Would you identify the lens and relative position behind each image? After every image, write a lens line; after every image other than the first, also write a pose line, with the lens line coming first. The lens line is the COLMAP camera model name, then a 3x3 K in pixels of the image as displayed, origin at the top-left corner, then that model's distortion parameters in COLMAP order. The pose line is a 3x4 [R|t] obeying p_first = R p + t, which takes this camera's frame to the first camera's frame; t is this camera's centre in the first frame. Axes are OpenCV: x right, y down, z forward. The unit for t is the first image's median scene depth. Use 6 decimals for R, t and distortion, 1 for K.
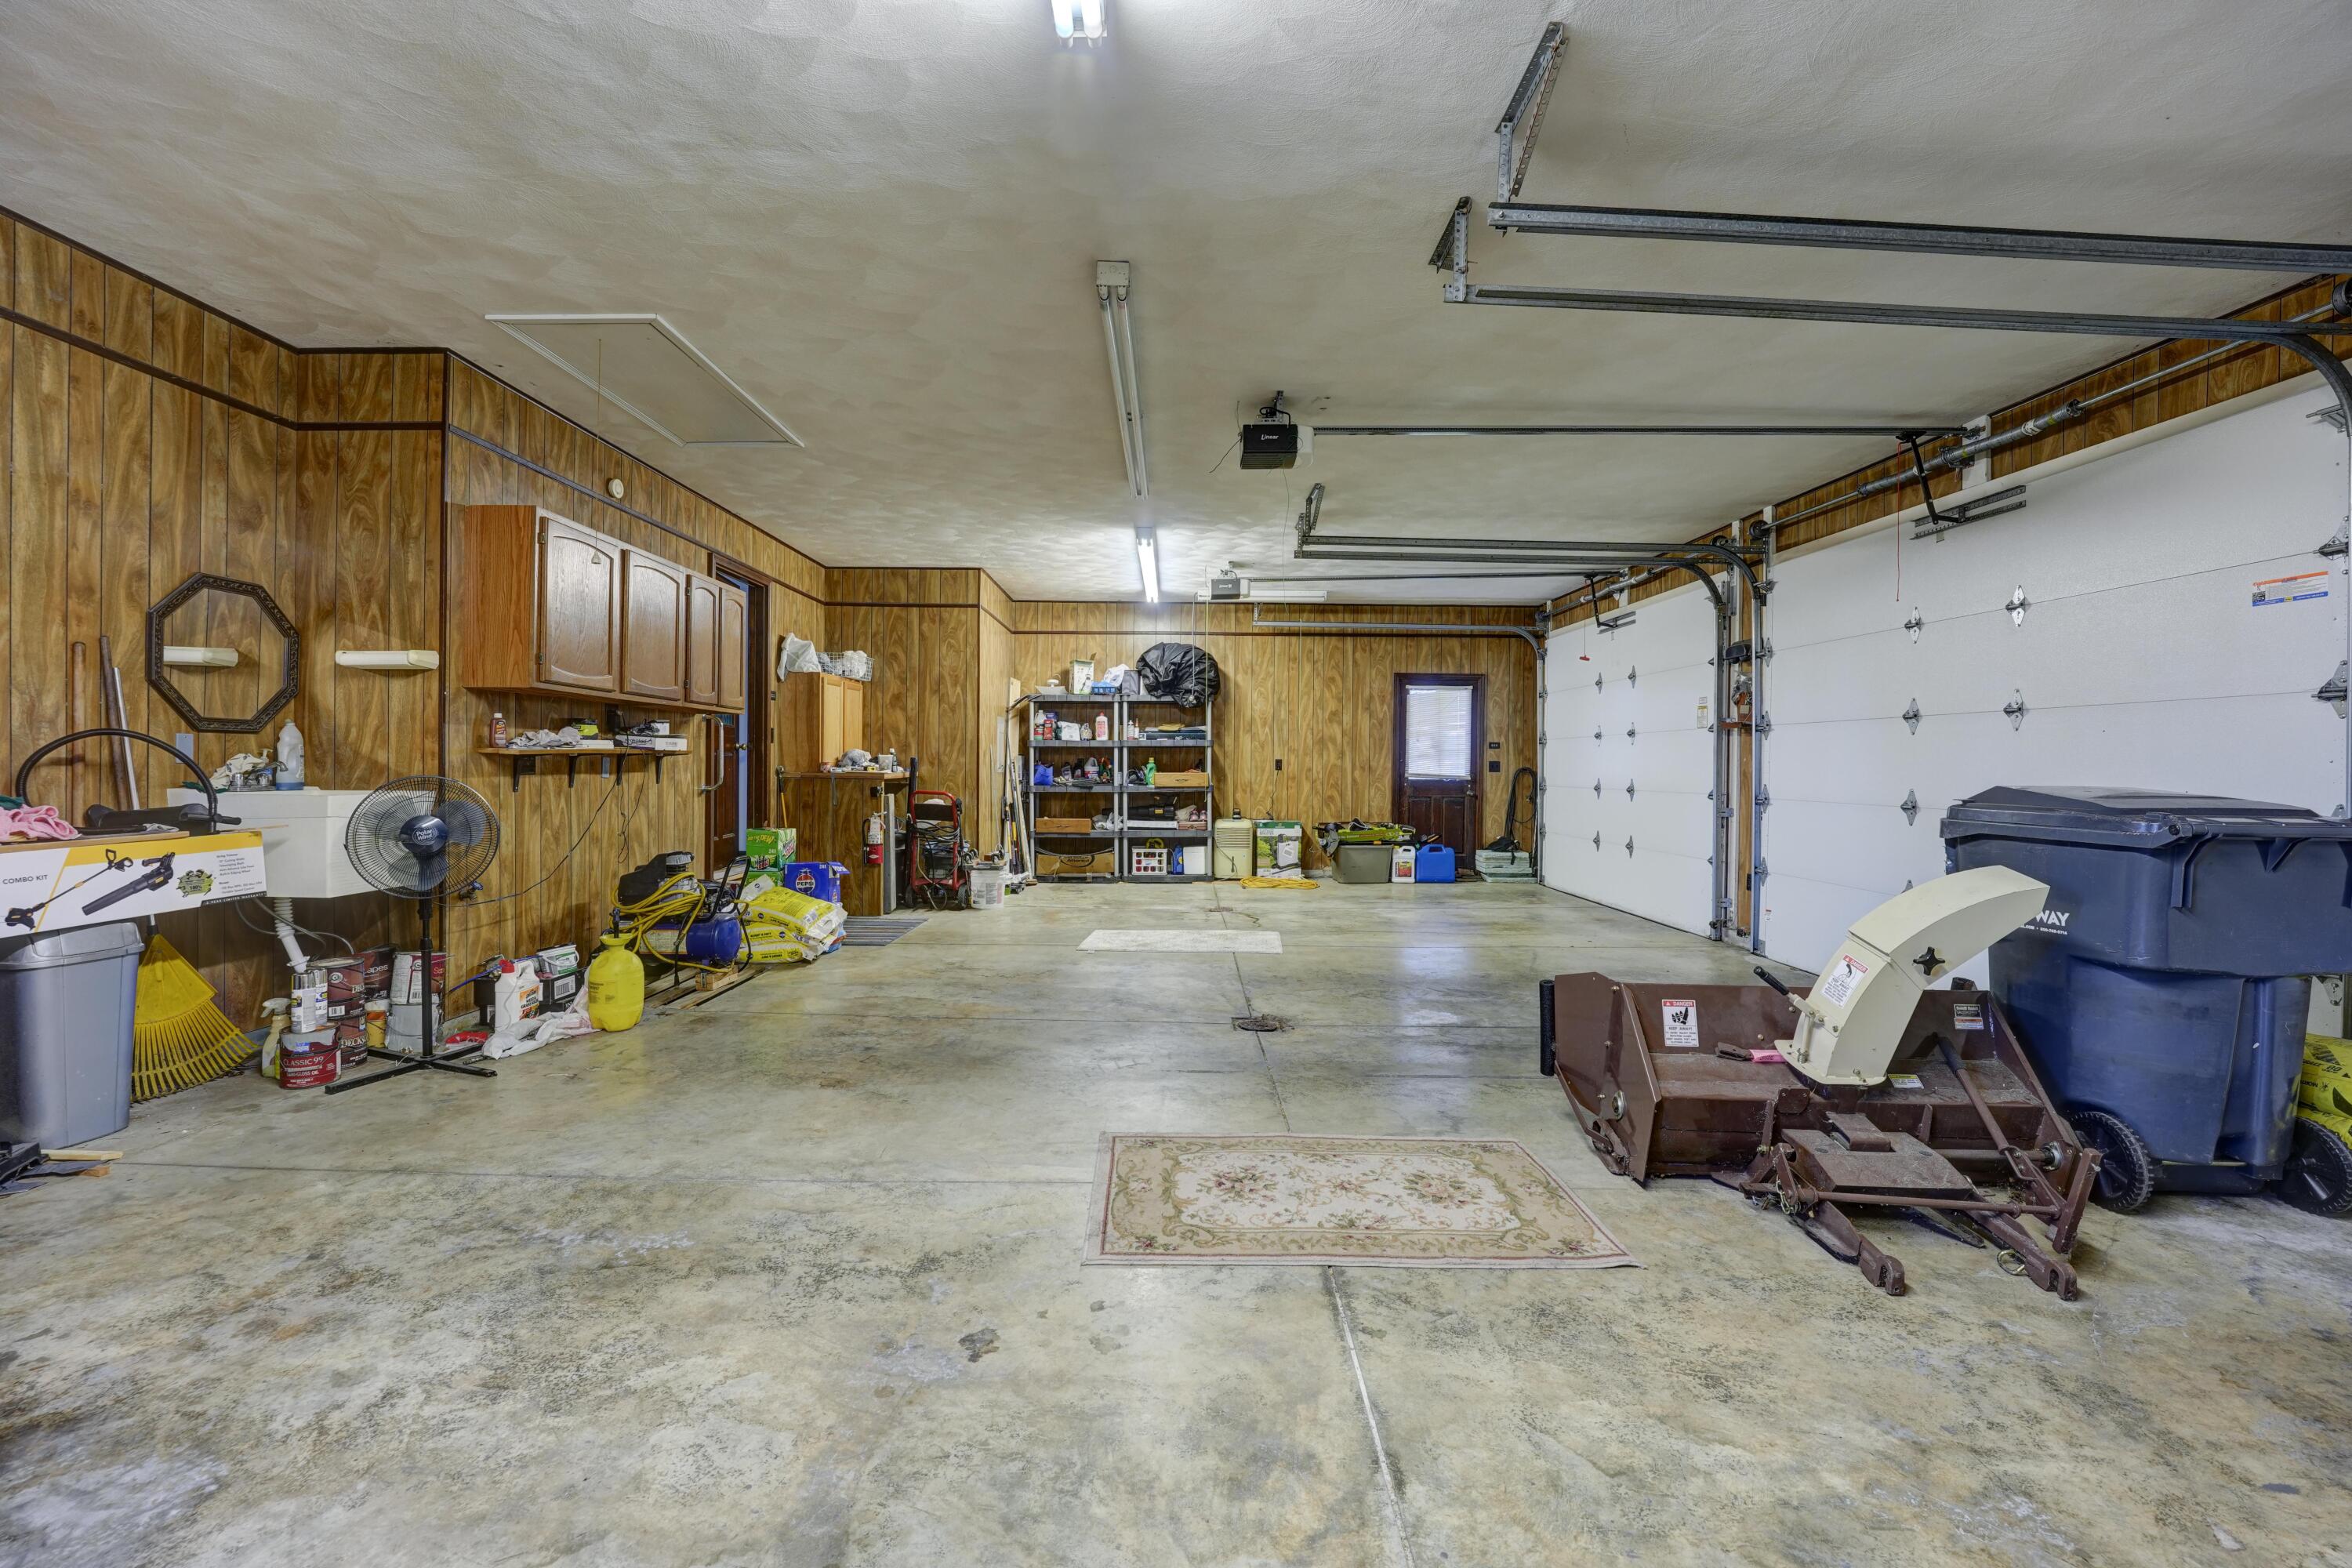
lens RADIAL K [[955.6, 0, 1170.6], [0, 955.6, 772.6], [0, 0, 1]] dist [-0.029123, 0.002699]
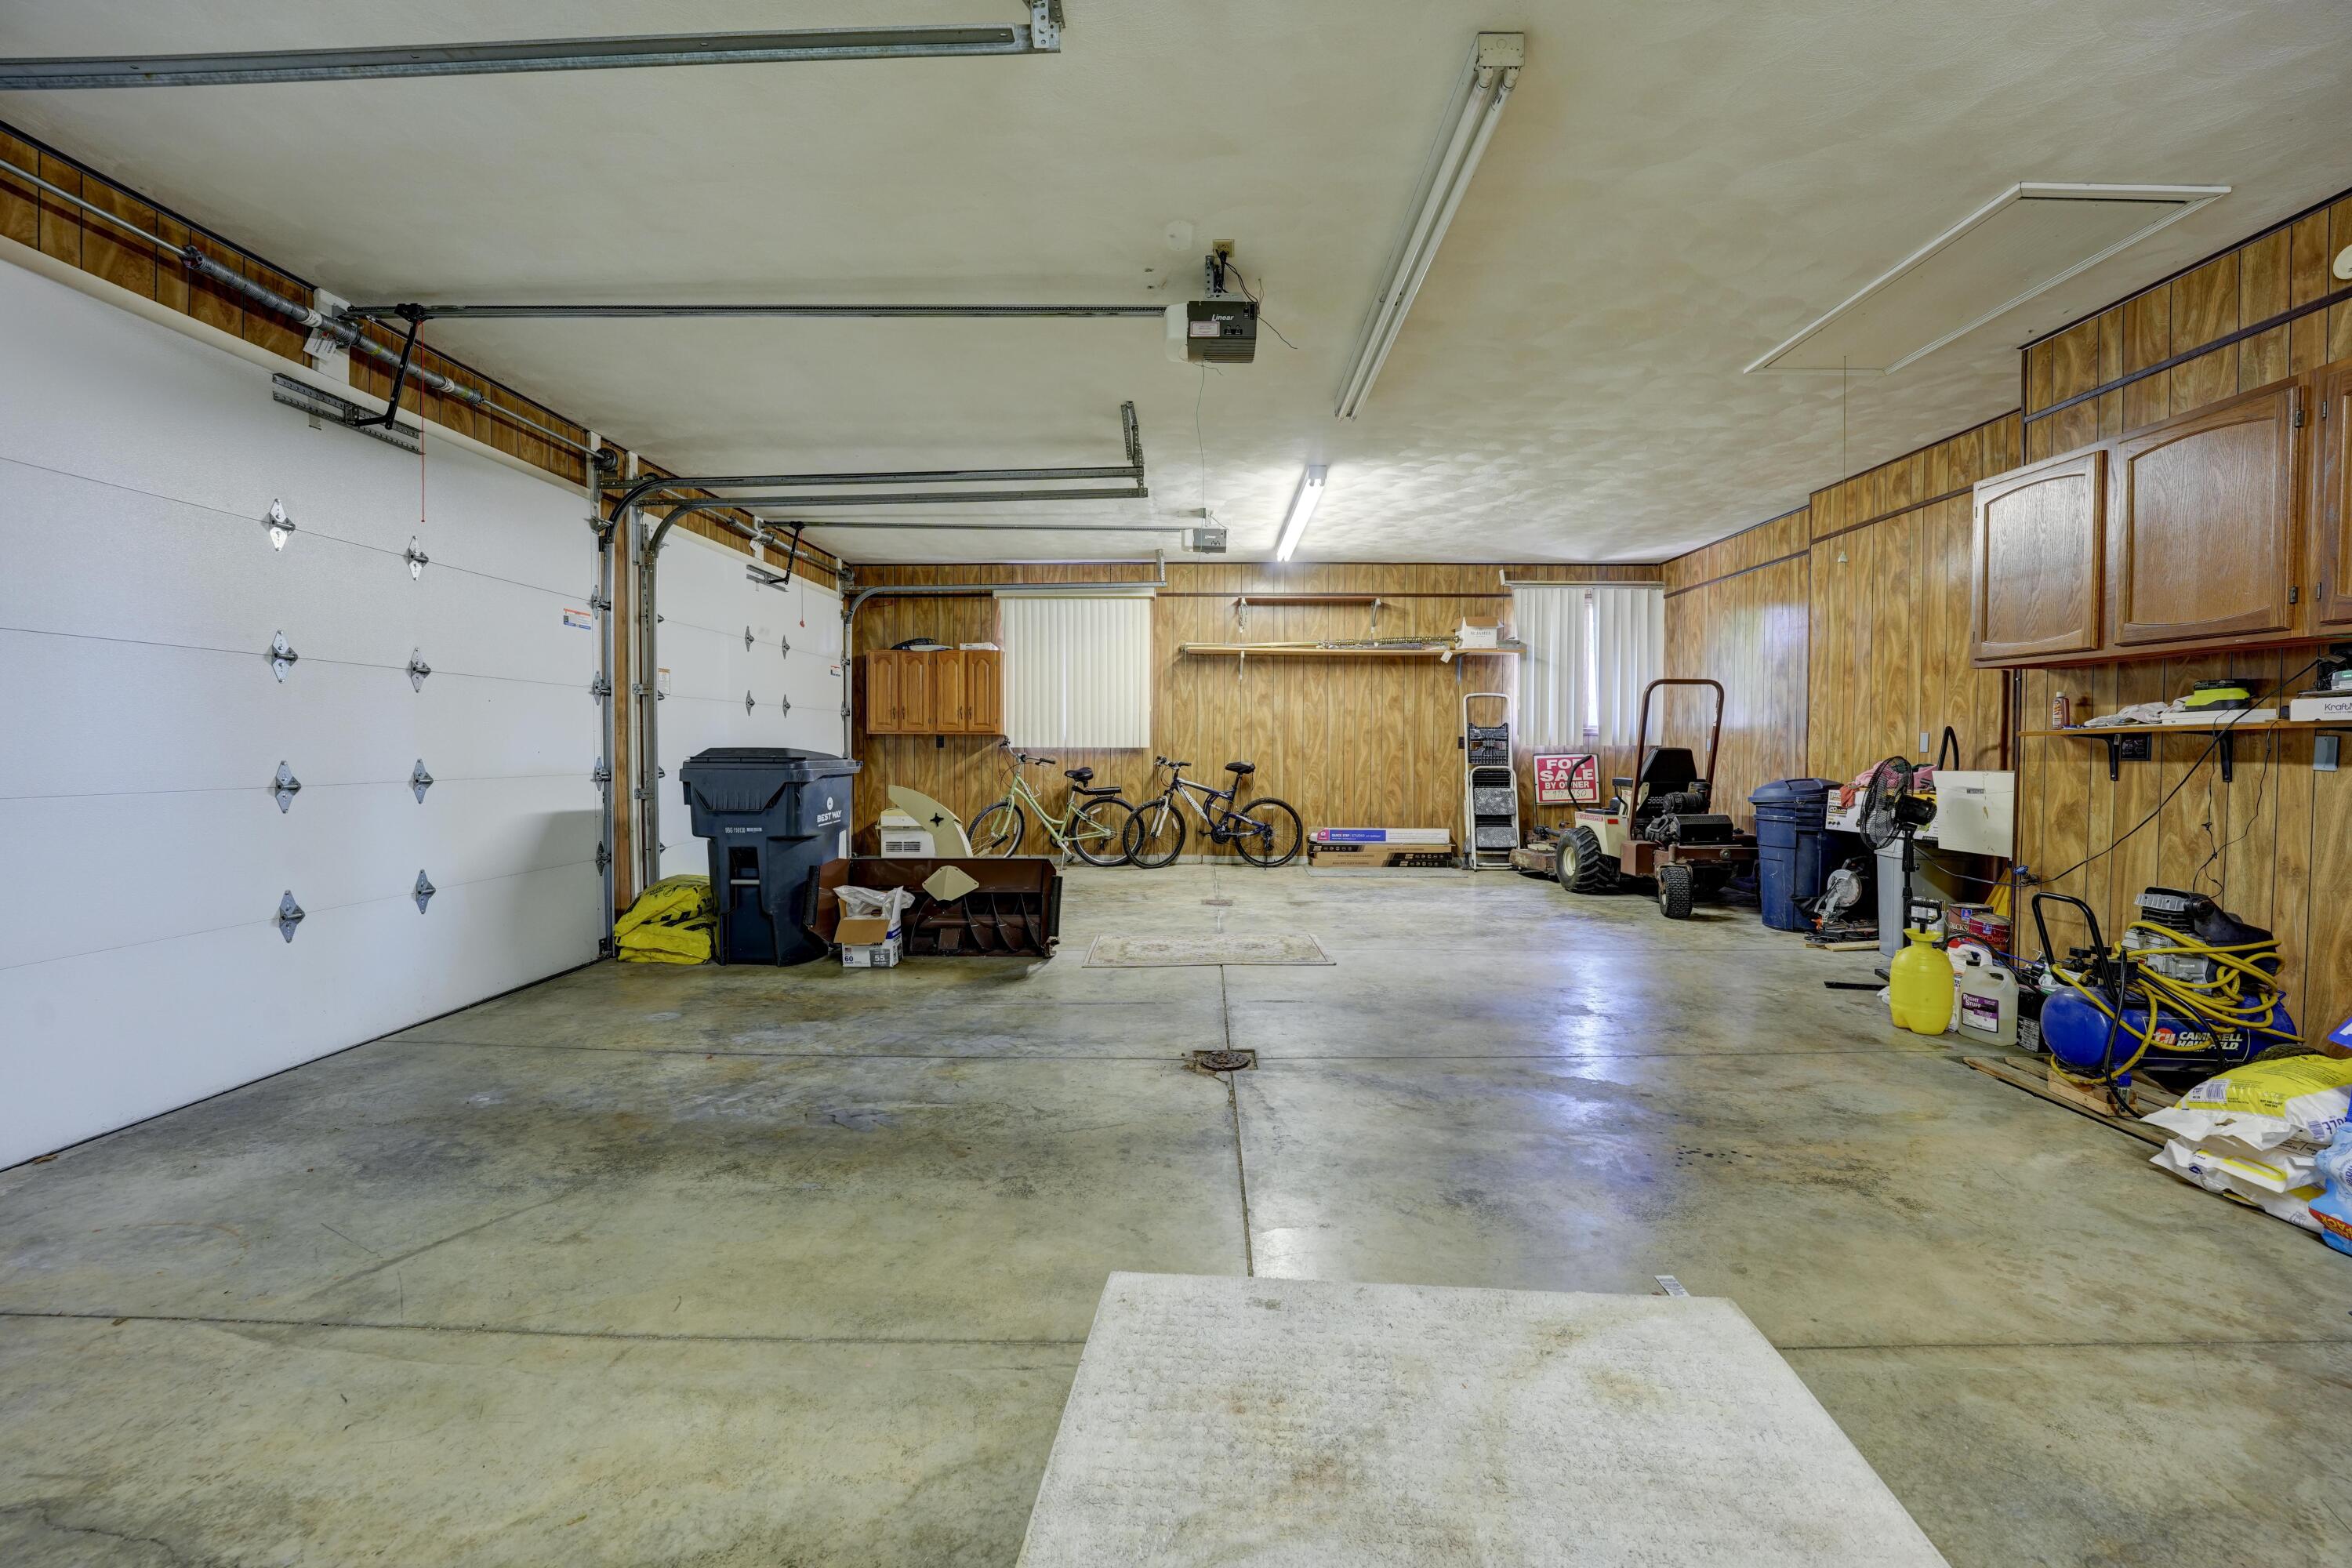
lens RADIAL K [[955.6, 0, 1179.0], [0, 955.6, 774.4], [0, 0, 1]] dist [-0.029123, 0.002699]
pose [[-0.999905, -0.012278, 0.006297, 0.127849], [-0.012007, 0.999072, 0.041365, -0.009181], [-0.006799, 0.041286, -0.999124, 1.809802]]
